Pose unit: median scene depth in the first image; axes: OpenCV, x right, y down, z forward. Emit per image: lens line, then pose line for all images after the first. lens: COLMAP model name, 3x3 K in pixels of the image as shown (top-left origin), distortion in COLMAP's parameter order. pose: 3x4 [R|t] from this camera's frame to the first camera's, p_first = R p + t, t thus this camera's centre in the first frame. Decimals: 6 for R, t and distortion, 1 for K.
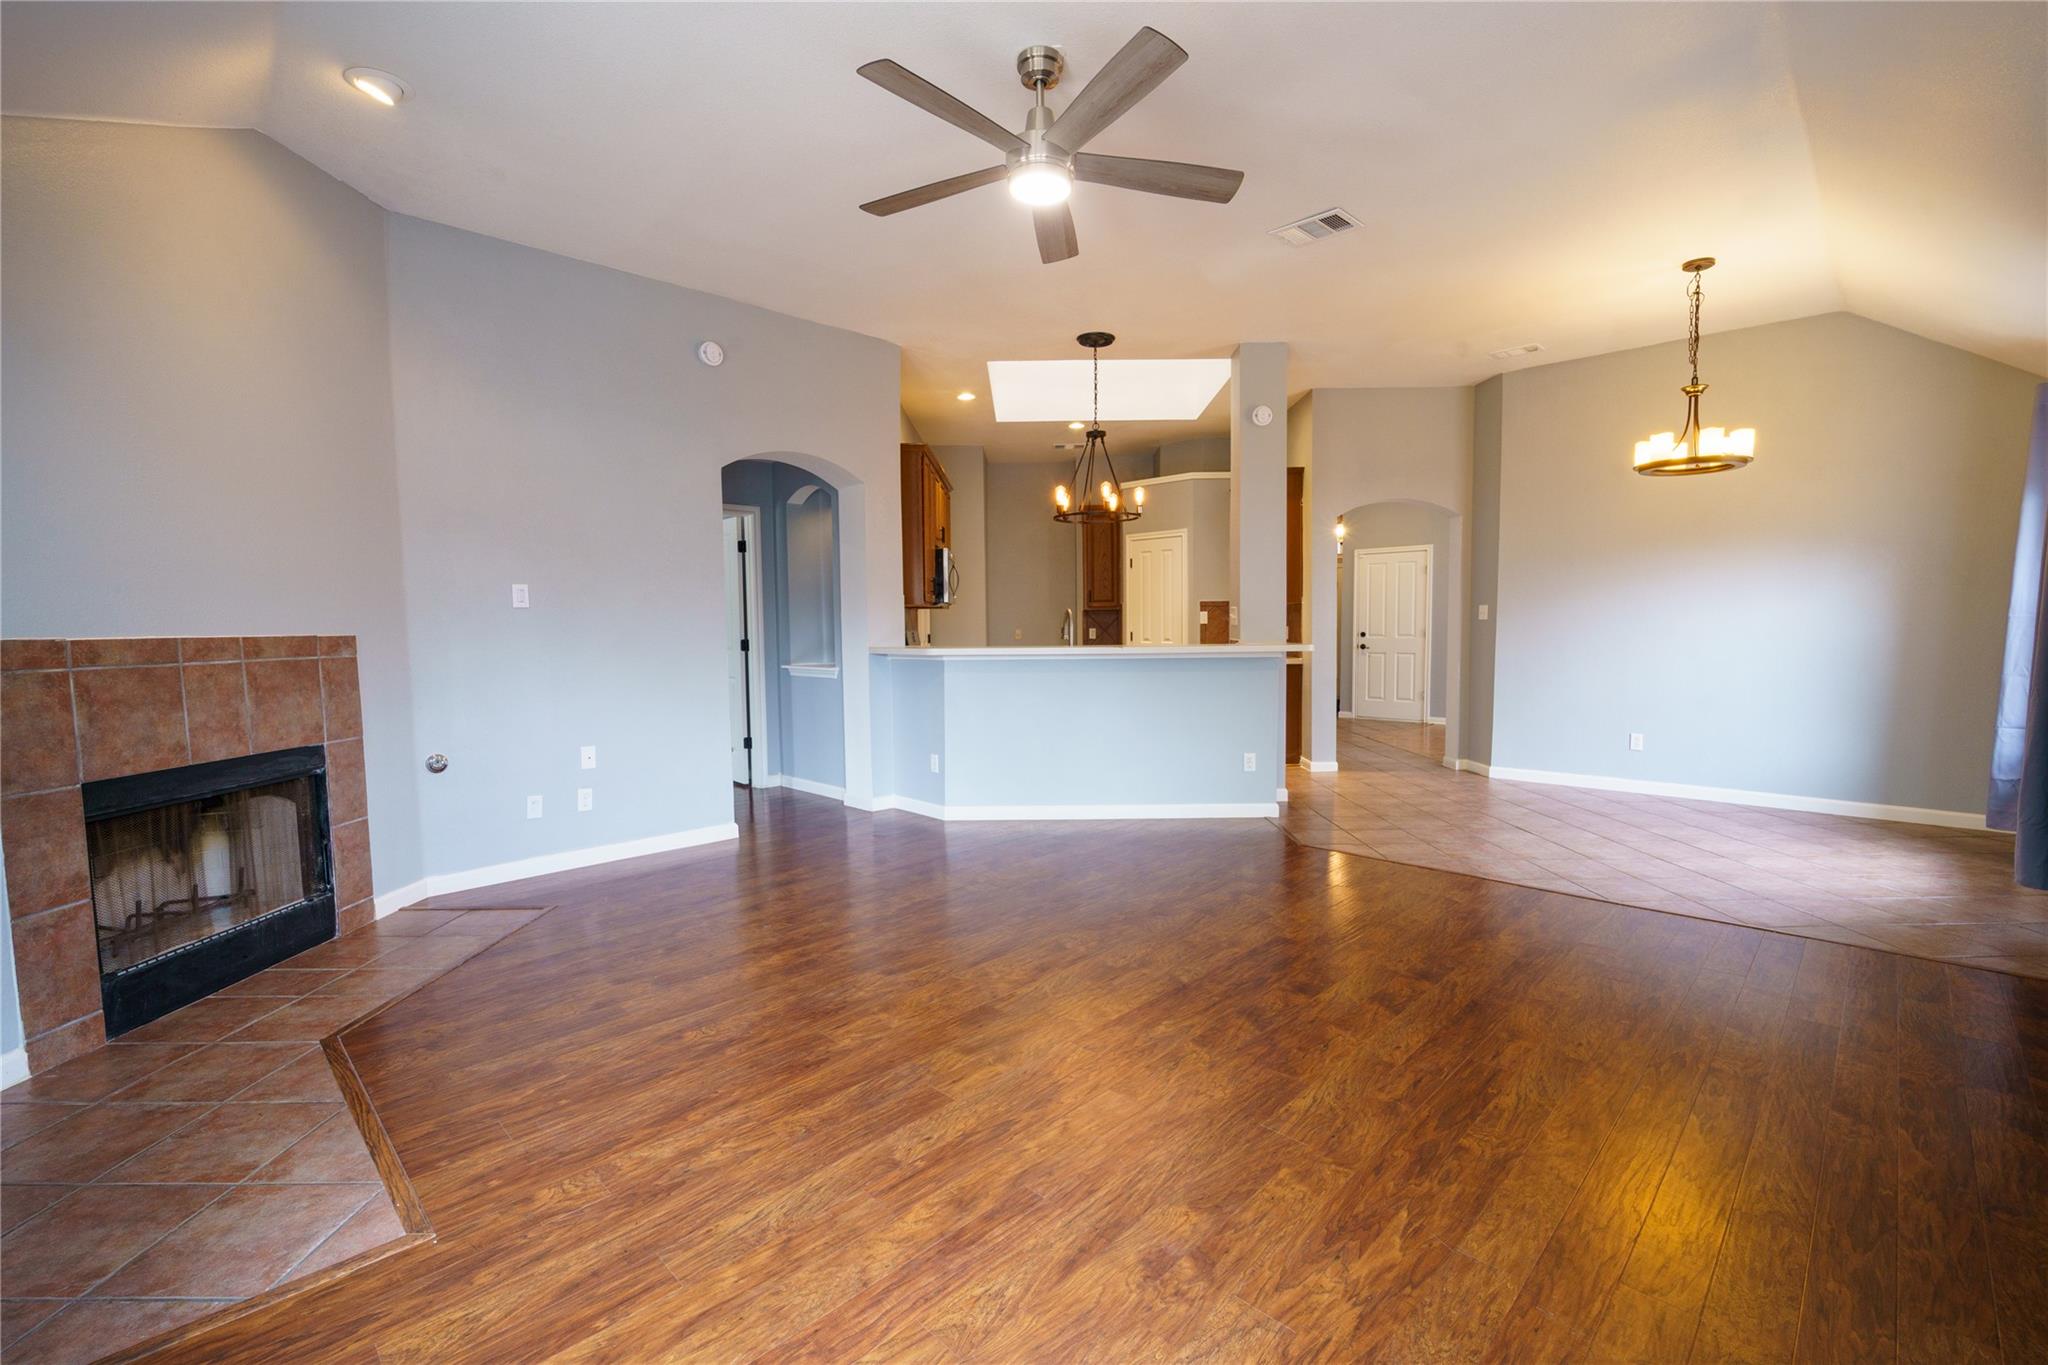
lens RADIAL K [[892.2, 0, 1019.0], [0, 892.2, 690.7], [0, 0, 1]] dist [-0.002529, -0.000539]
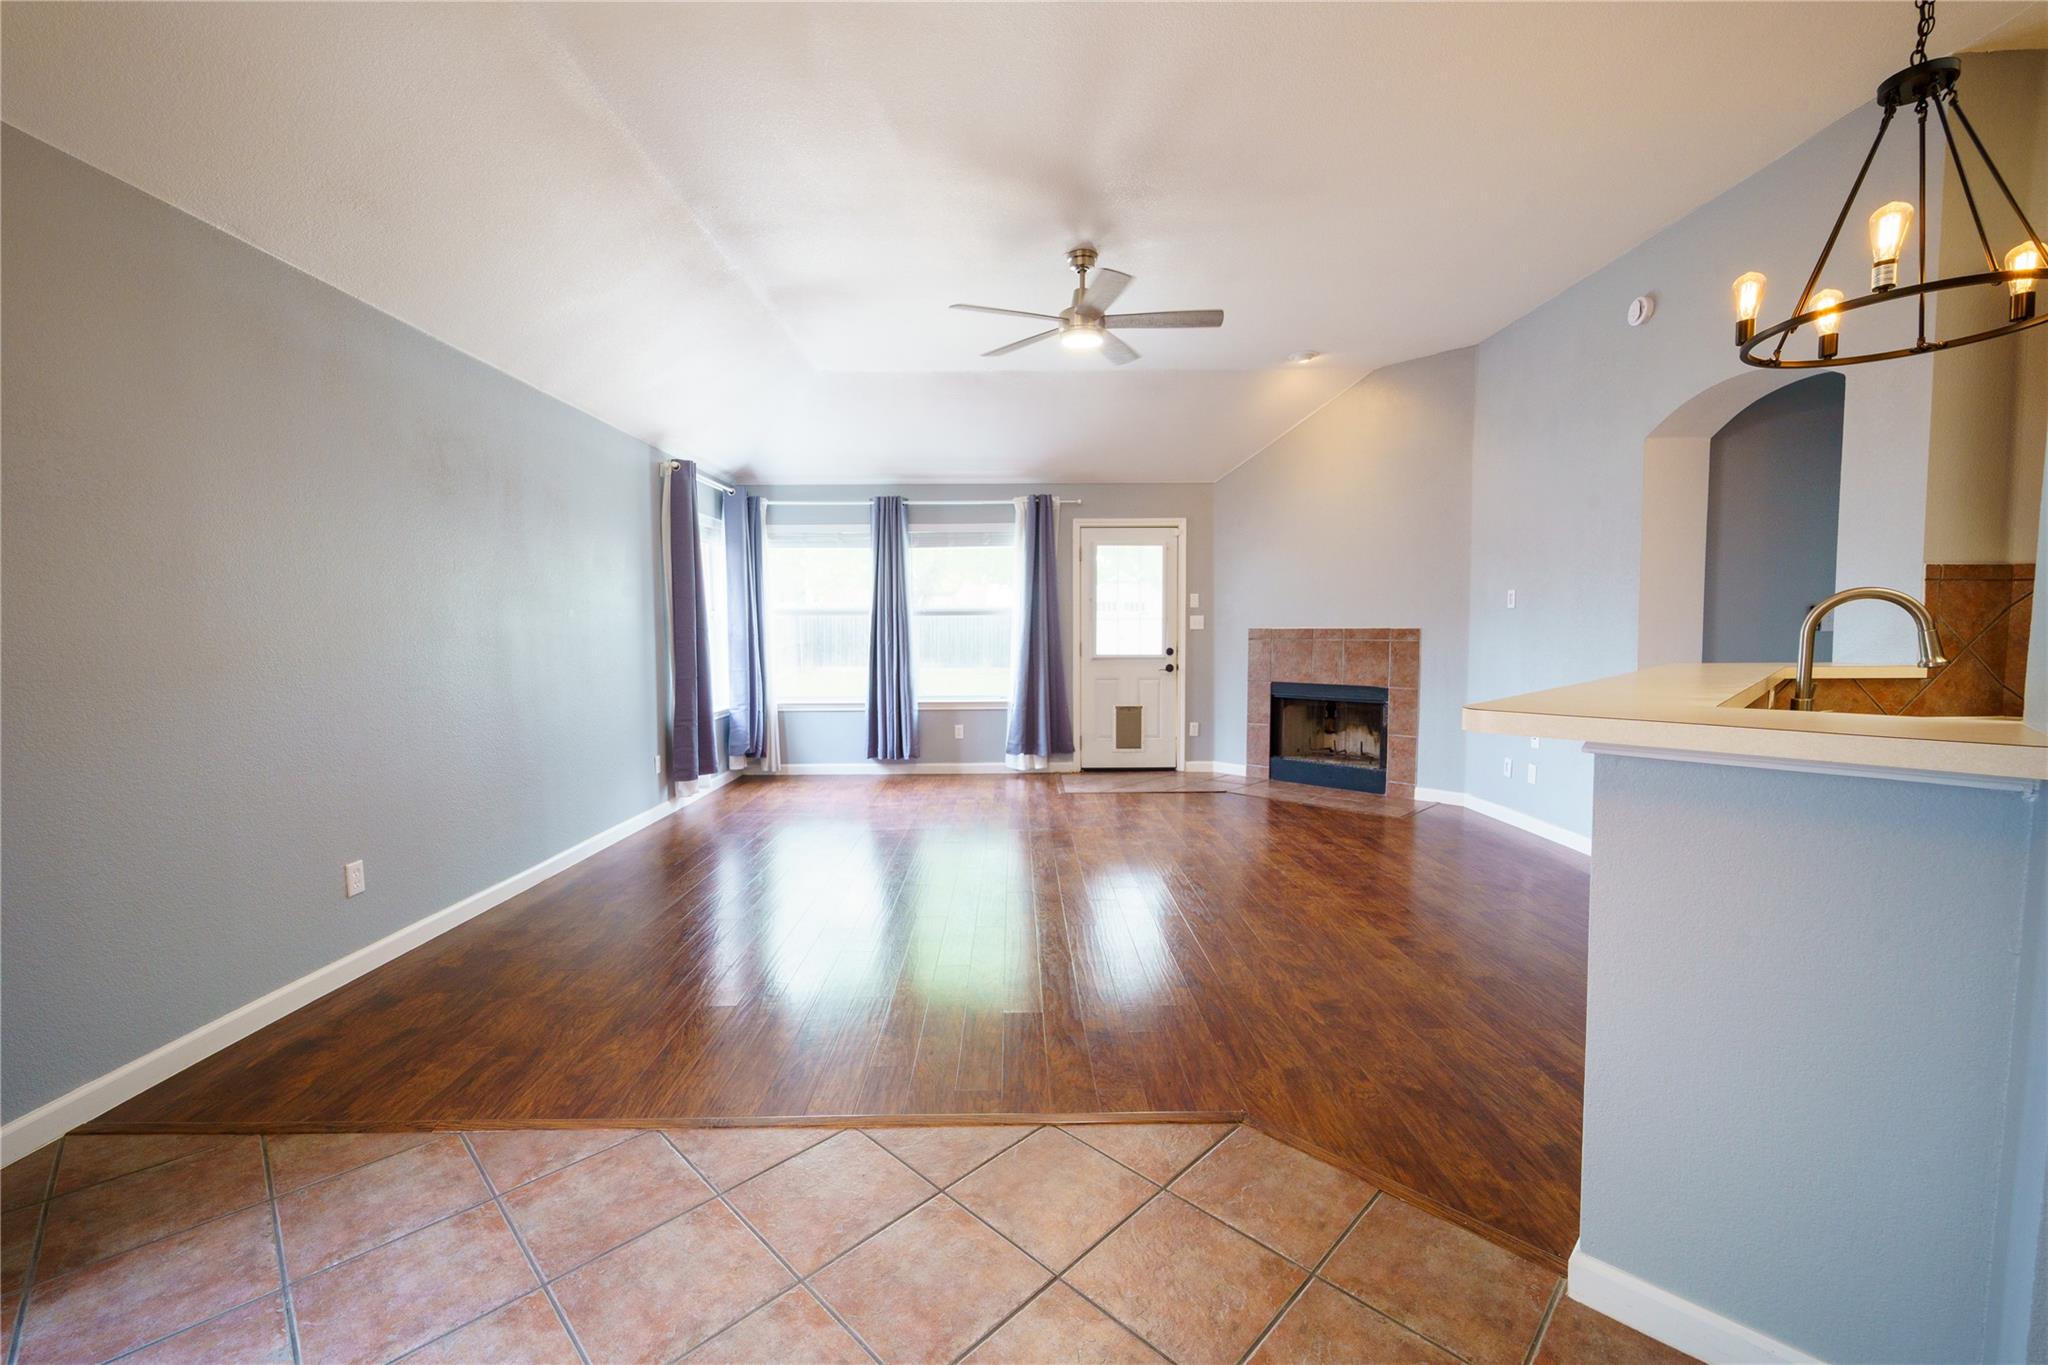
lens RADIAL K [[823.0, 0, 1024.0], [0, 823.0, 682.5], [0, 0, 1]] dist [-0.001463, -0.000336]
pose [[-0.696016, 0.062159, -0.715330, 1.053117], [-0.040730, 0.991224, 0.125763, -0.148051], [0.716870, 0.116669, -0.687376, 1.821574]]
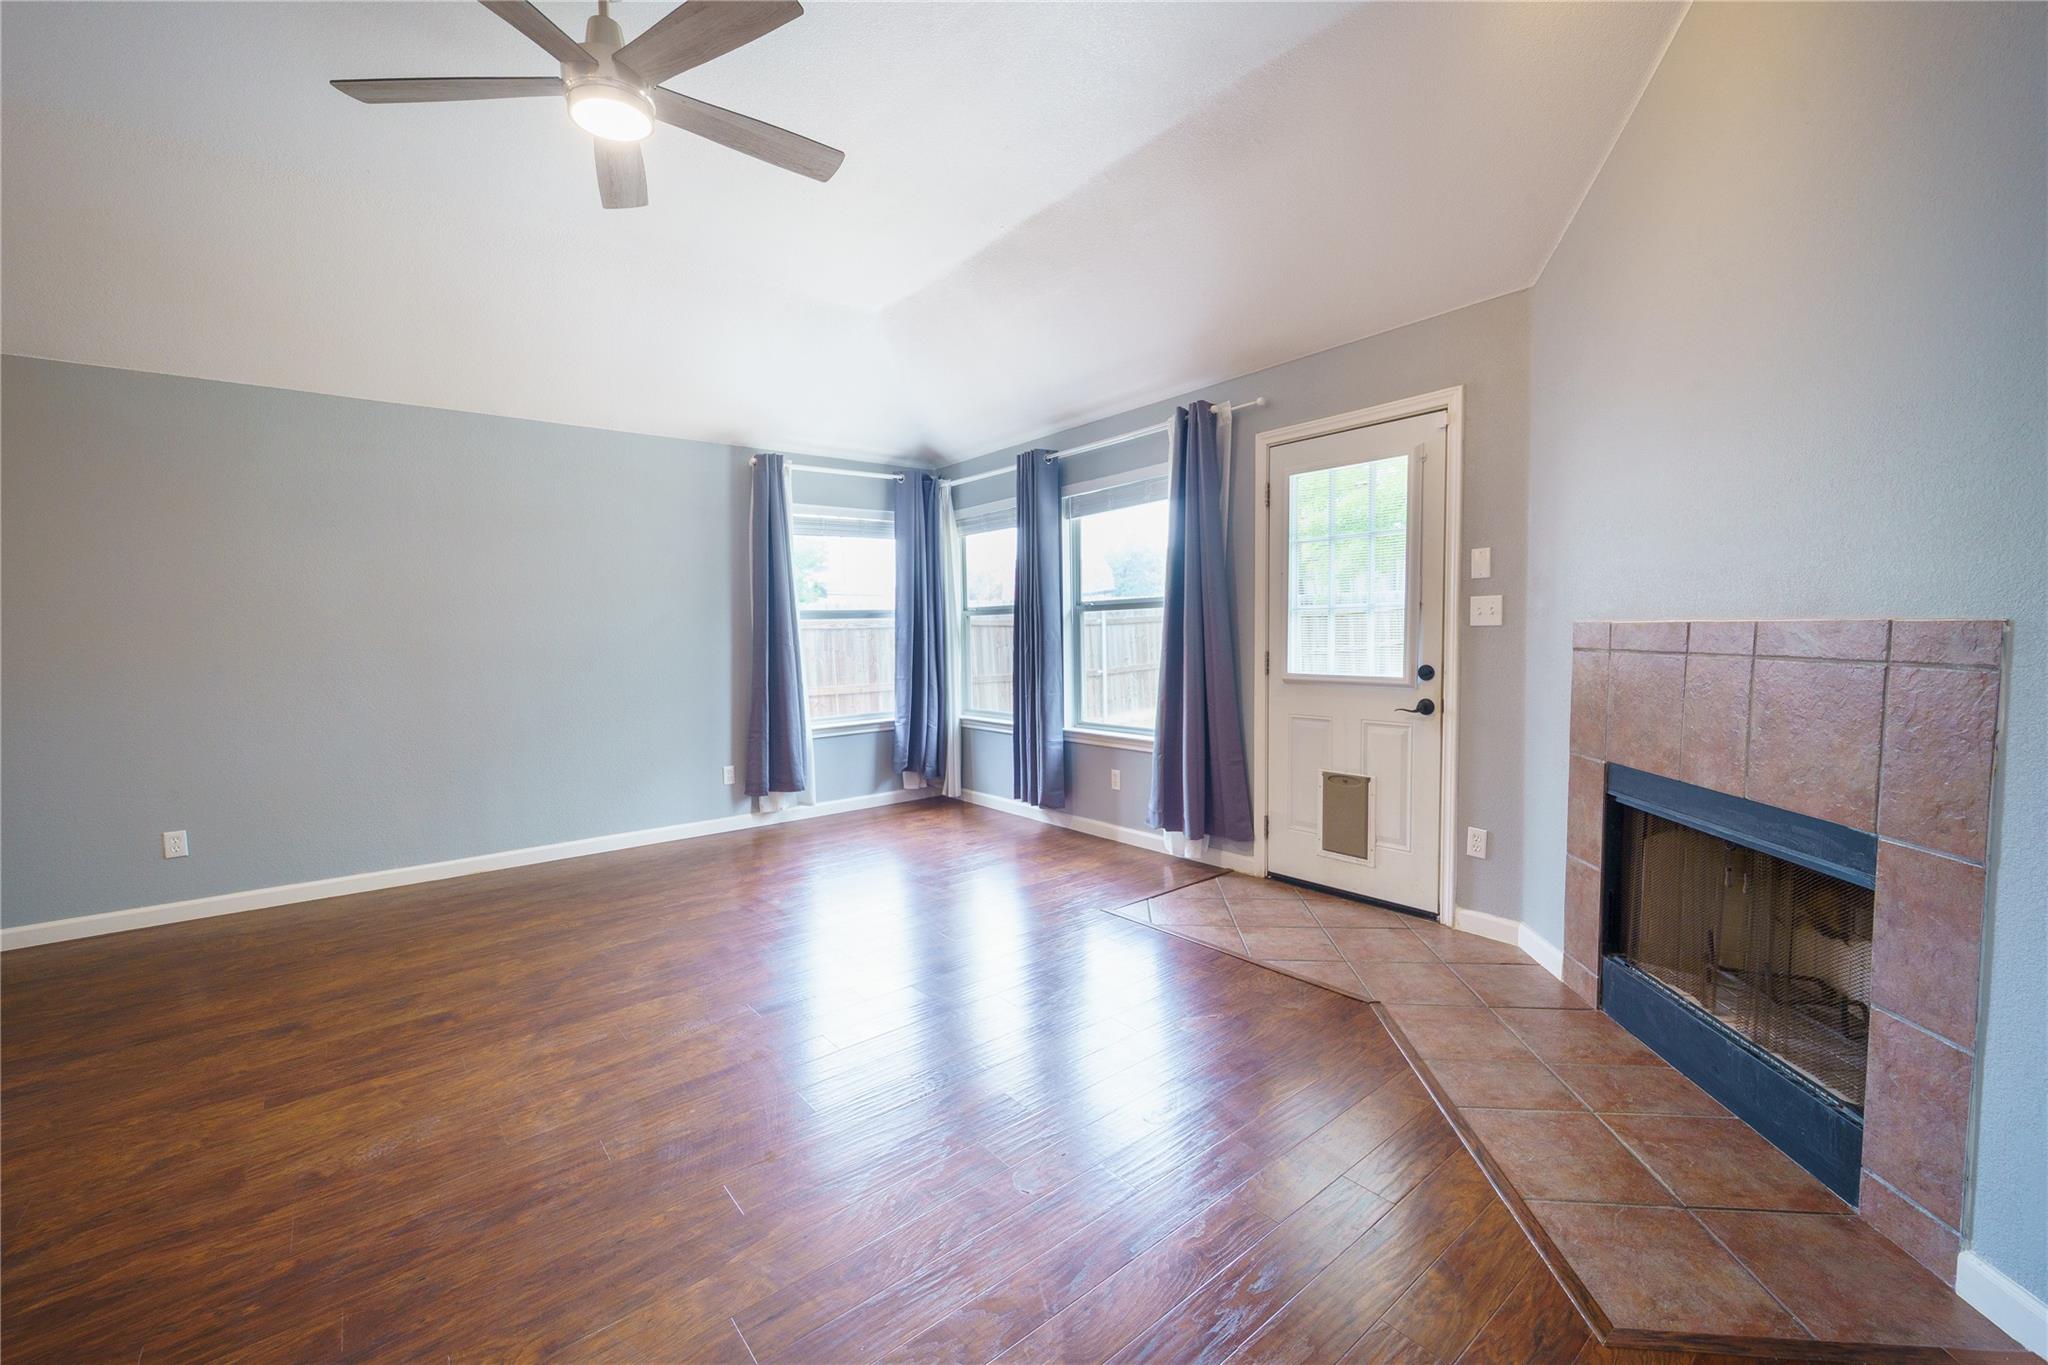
lens RADIAL K [[823.0, 0, 1024.0], [0, 823.0, 682.5], [0, 0, 1]] dist [-0.001463, -0.000336]
pose [[-0.994829, 0.025709, 0.098255, -0.392724], [0.039077, 0.989848, 0.136655, -0.121703], [-0.093744, 0.139788, -0.985734, 1.673812]]
